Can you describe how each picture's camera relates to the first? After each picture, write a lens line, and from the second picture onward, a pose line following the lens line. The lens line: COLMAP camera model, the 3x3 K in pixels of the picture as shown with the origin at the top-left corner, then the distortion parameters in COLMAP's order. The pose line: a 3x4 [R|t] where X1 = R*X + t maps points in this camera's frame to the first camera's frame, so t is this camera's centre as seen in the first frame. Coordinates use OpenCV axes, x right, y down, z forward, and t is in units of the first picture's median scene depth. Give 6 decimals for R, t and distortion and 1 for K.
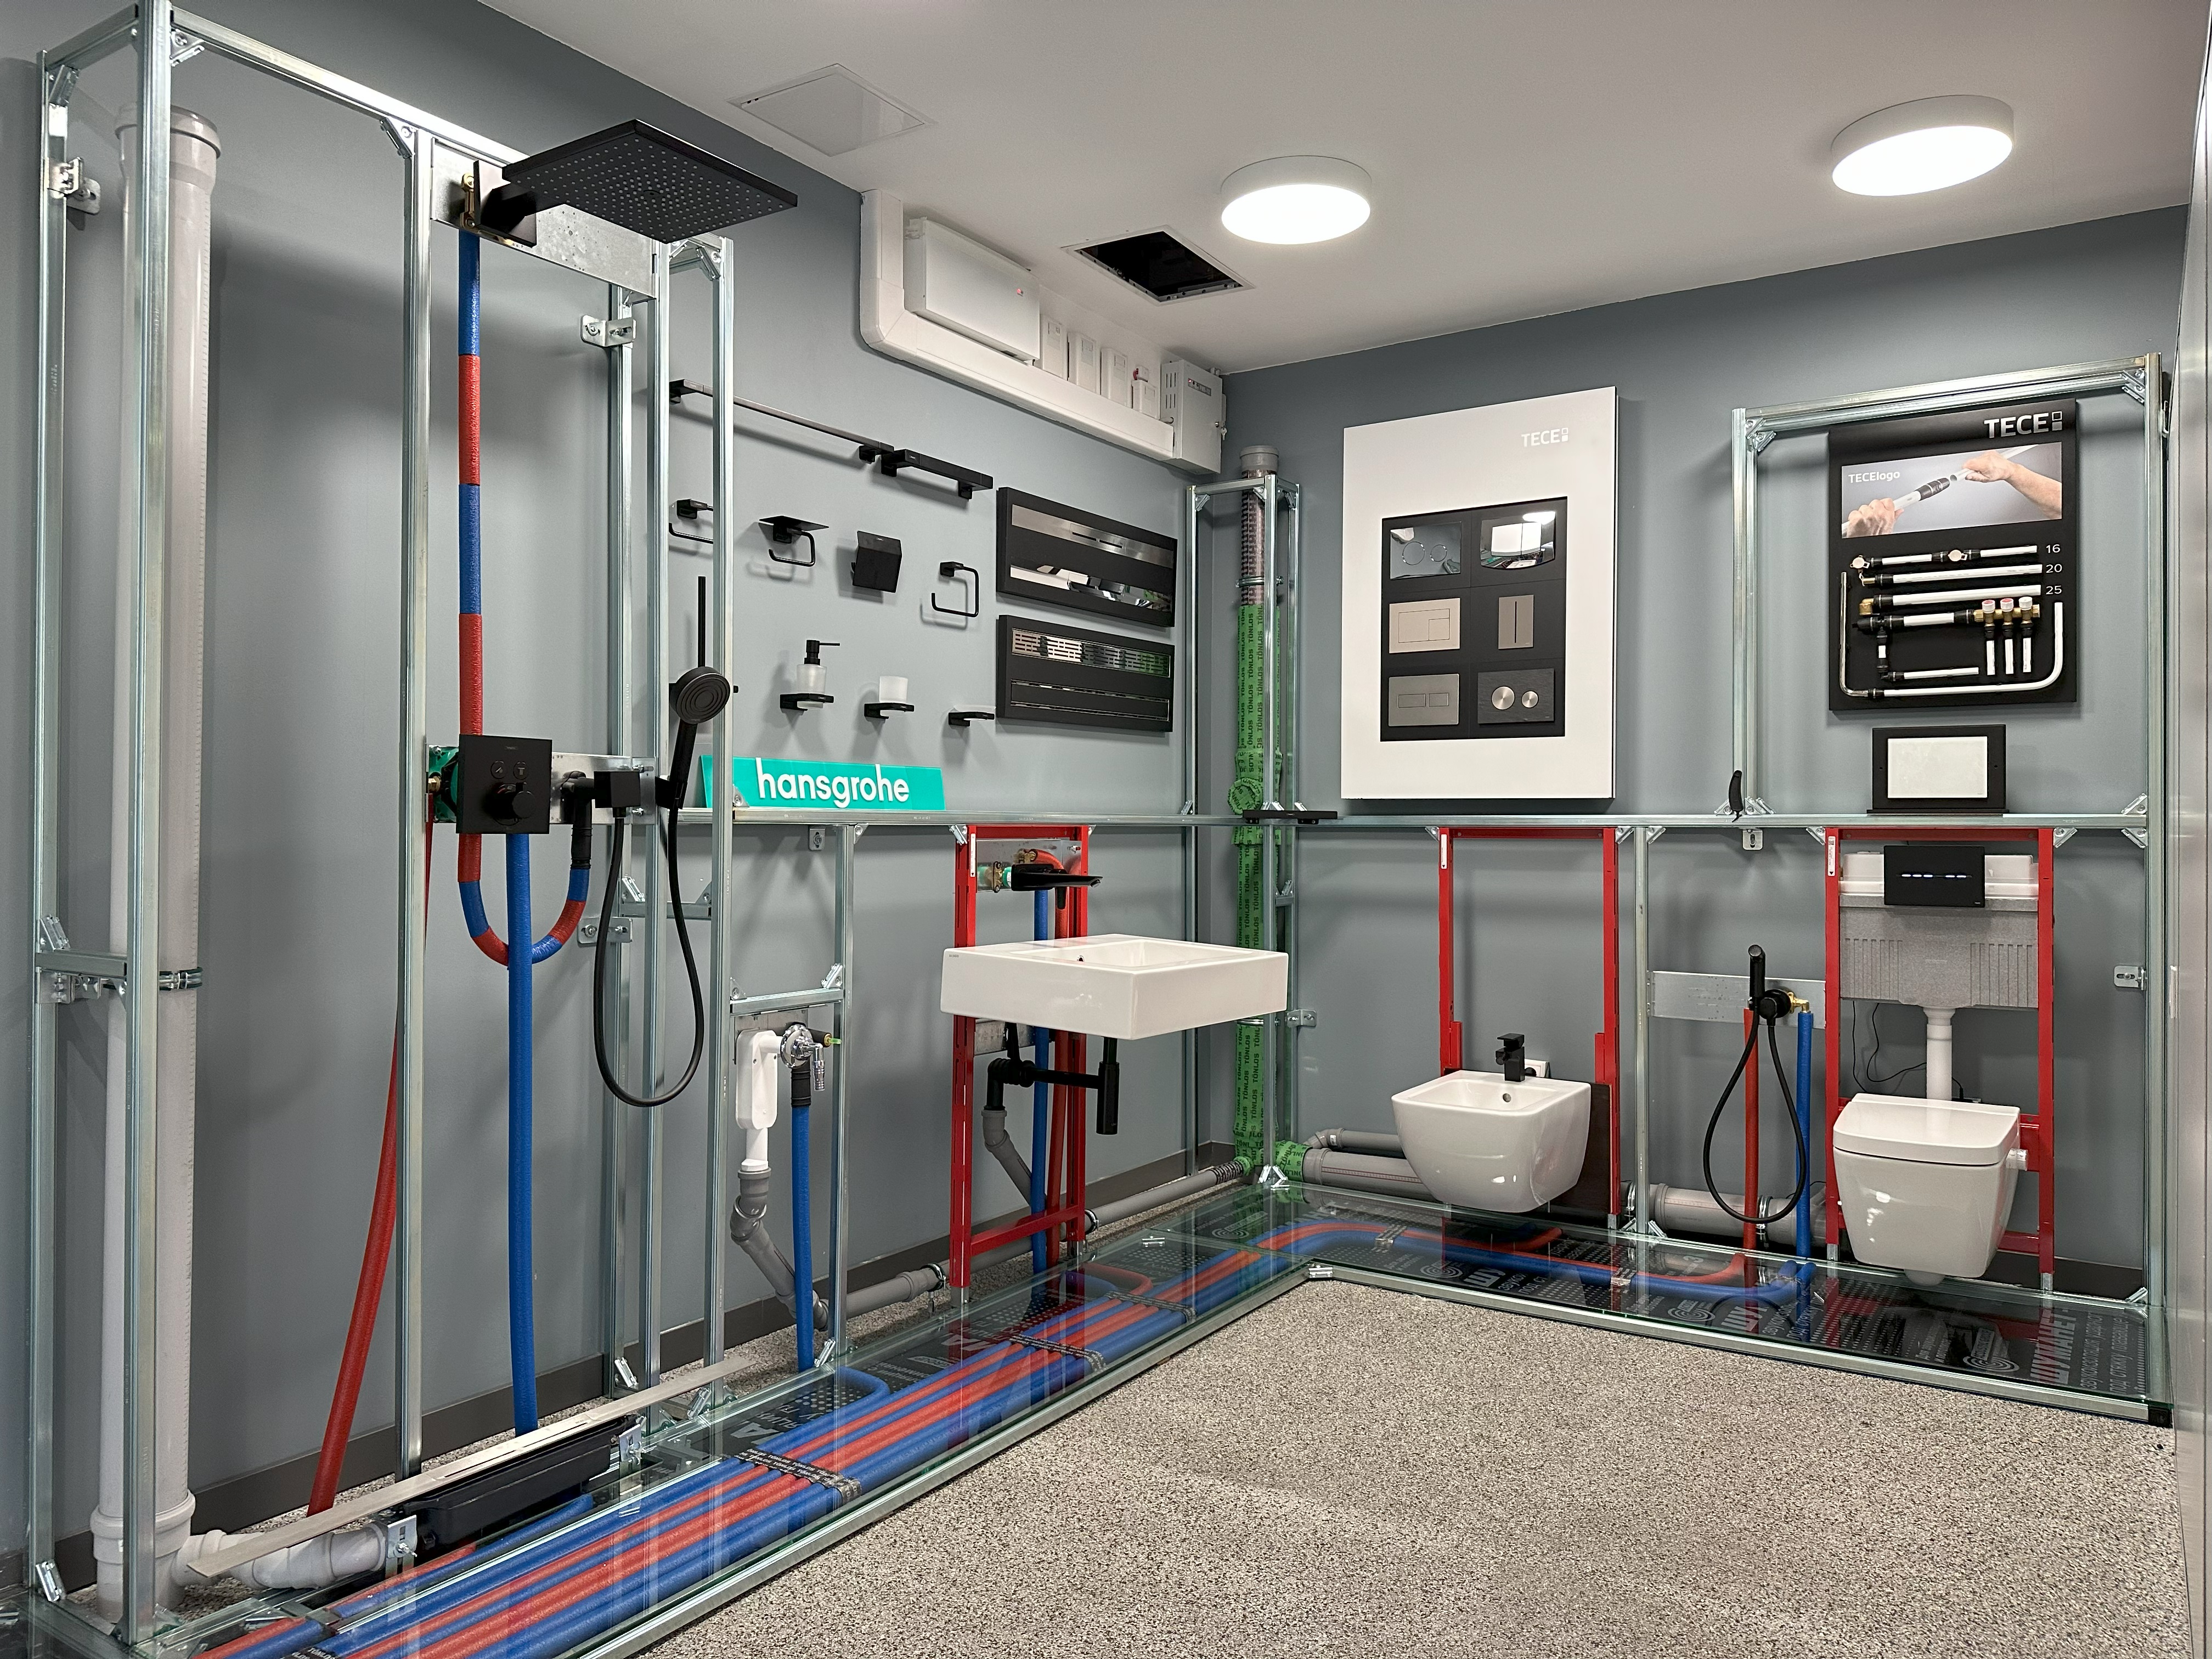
lens RADIAL K [[1574.5, 0, 1086.1], [0, 1574.5, 831.8], [0, 0, 1]] dist [0.048642, -0.057500]
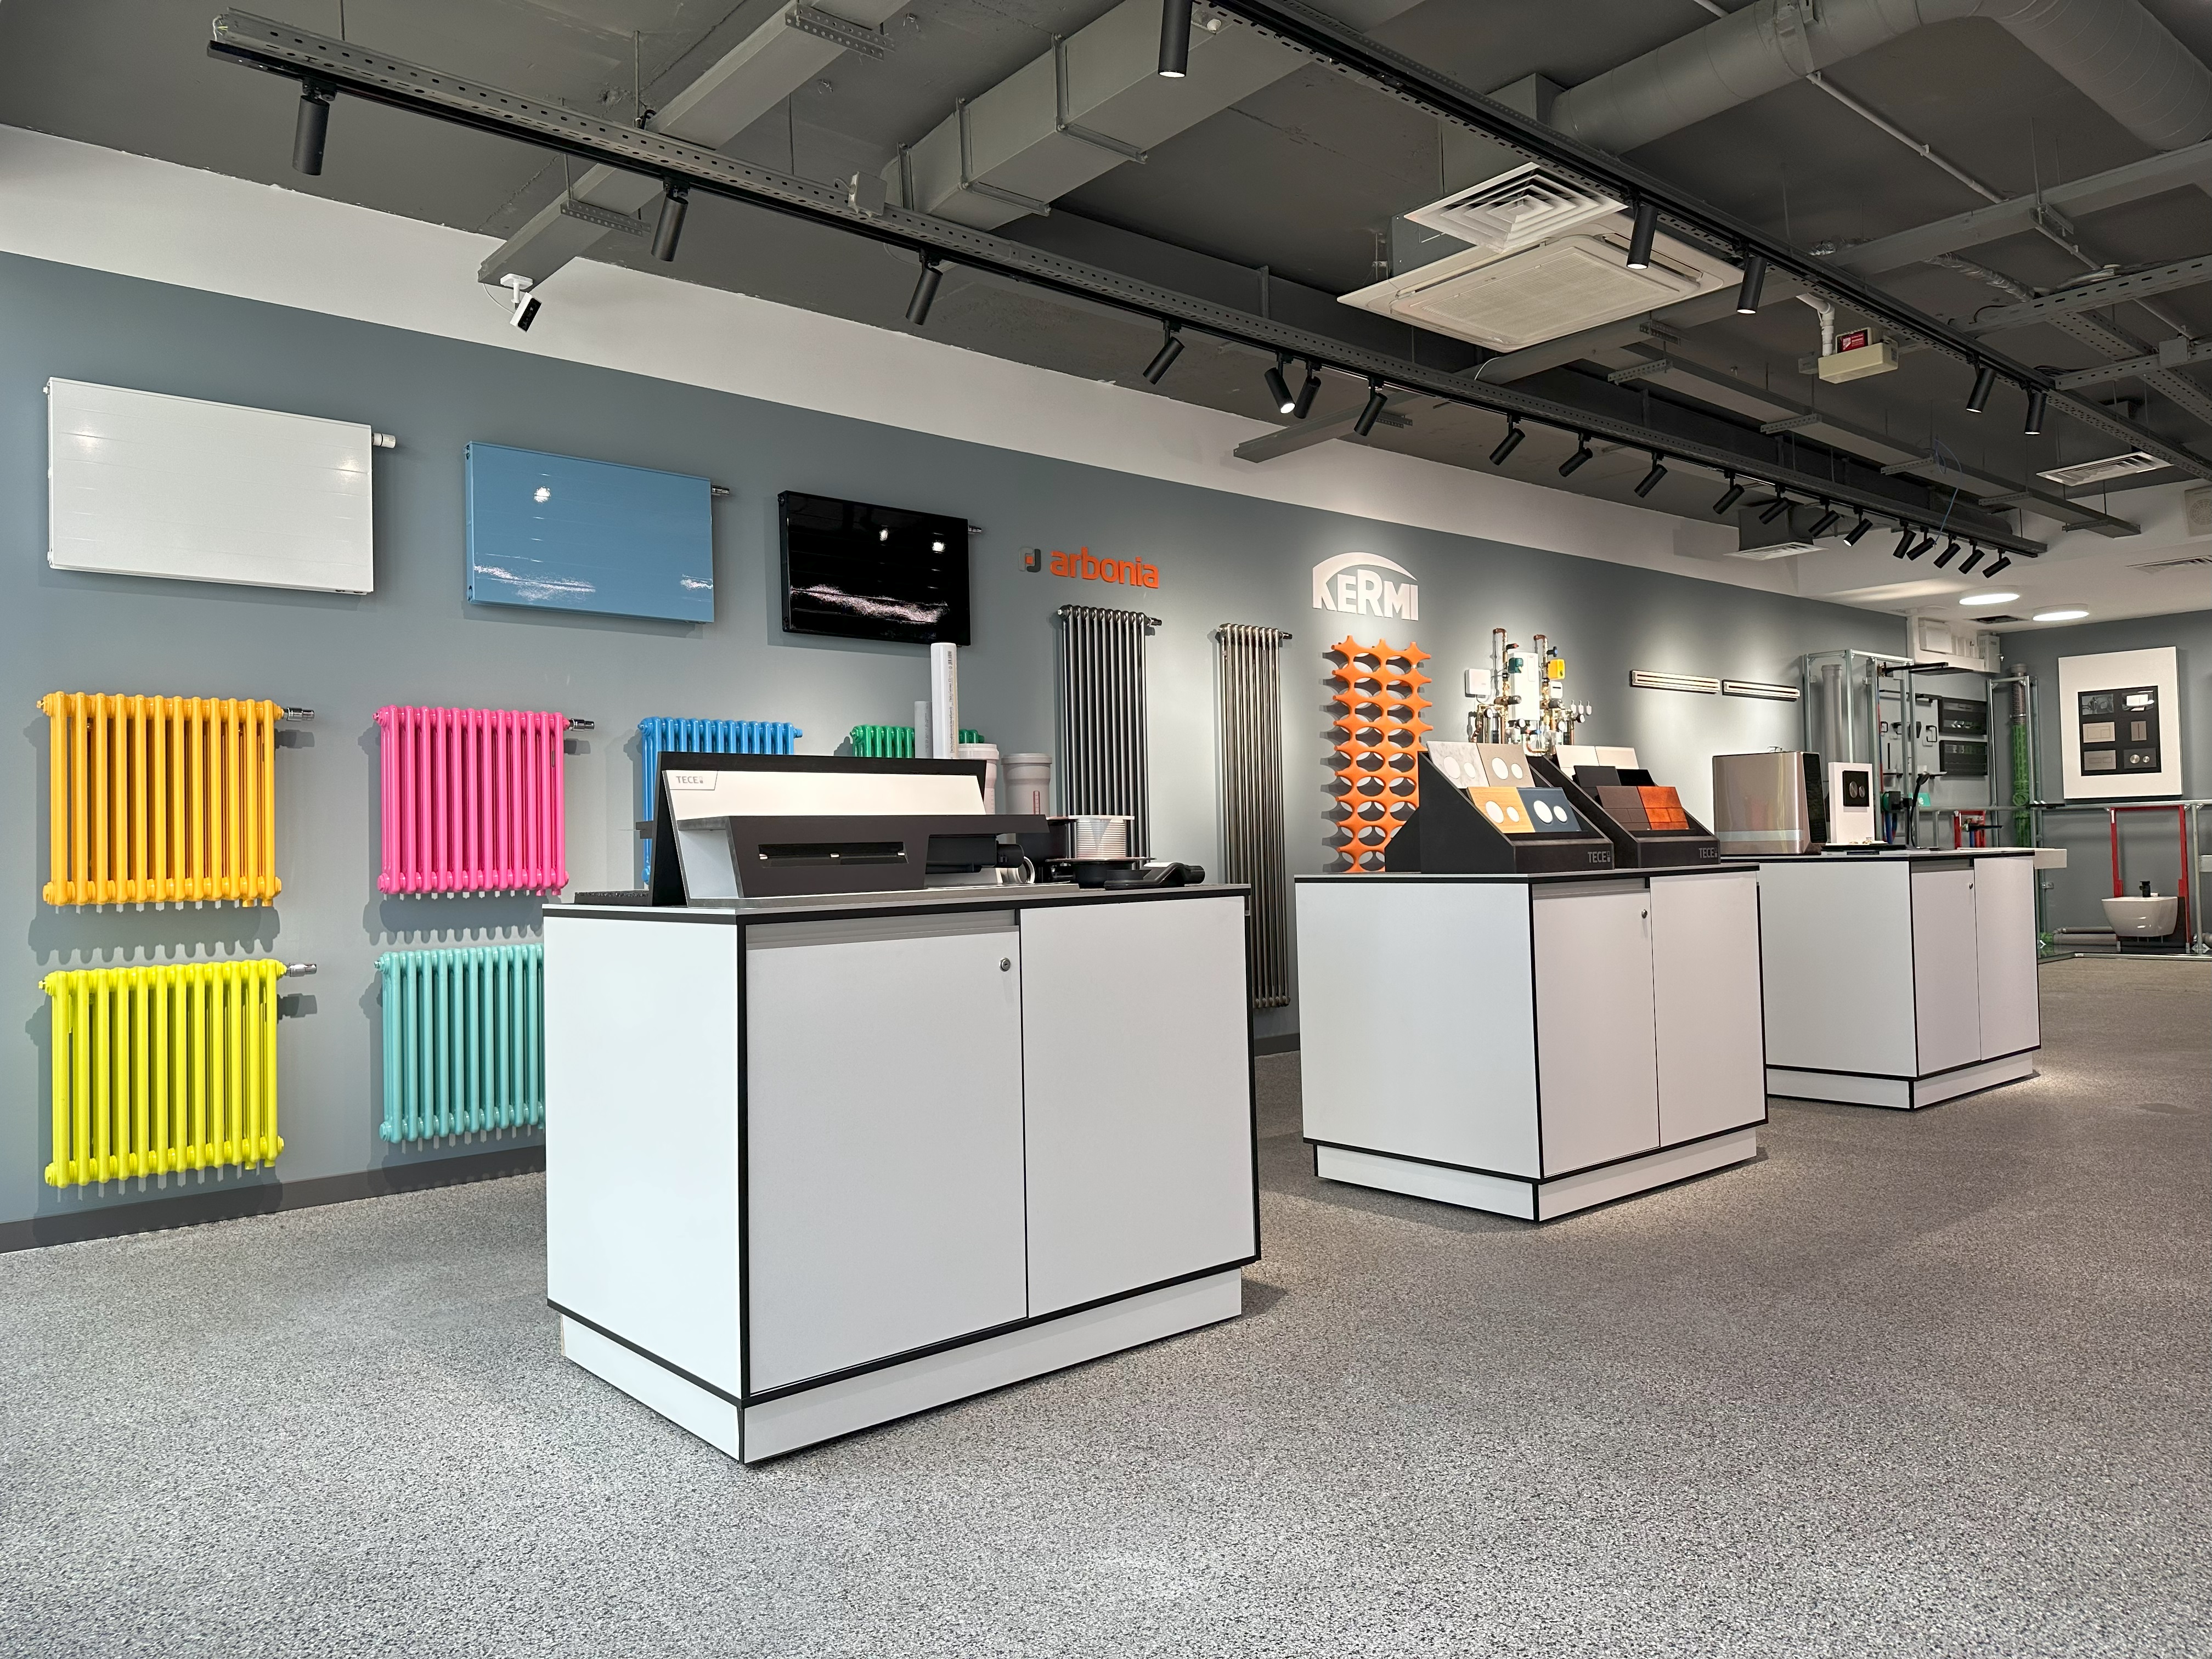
lens RADIAL K [[1574.5, 0, 1110.8], [0, 1574.5, 823.3], [0, 0, 1]] dist [0.048642, -0.057500]
pose [[0.963712, -0.033521, -0.264831, -0.709119], [0.028471, 0.999333, -0.022883, 0.037526], [0.265421, 0.014513, 0.964023, -2.093262]]
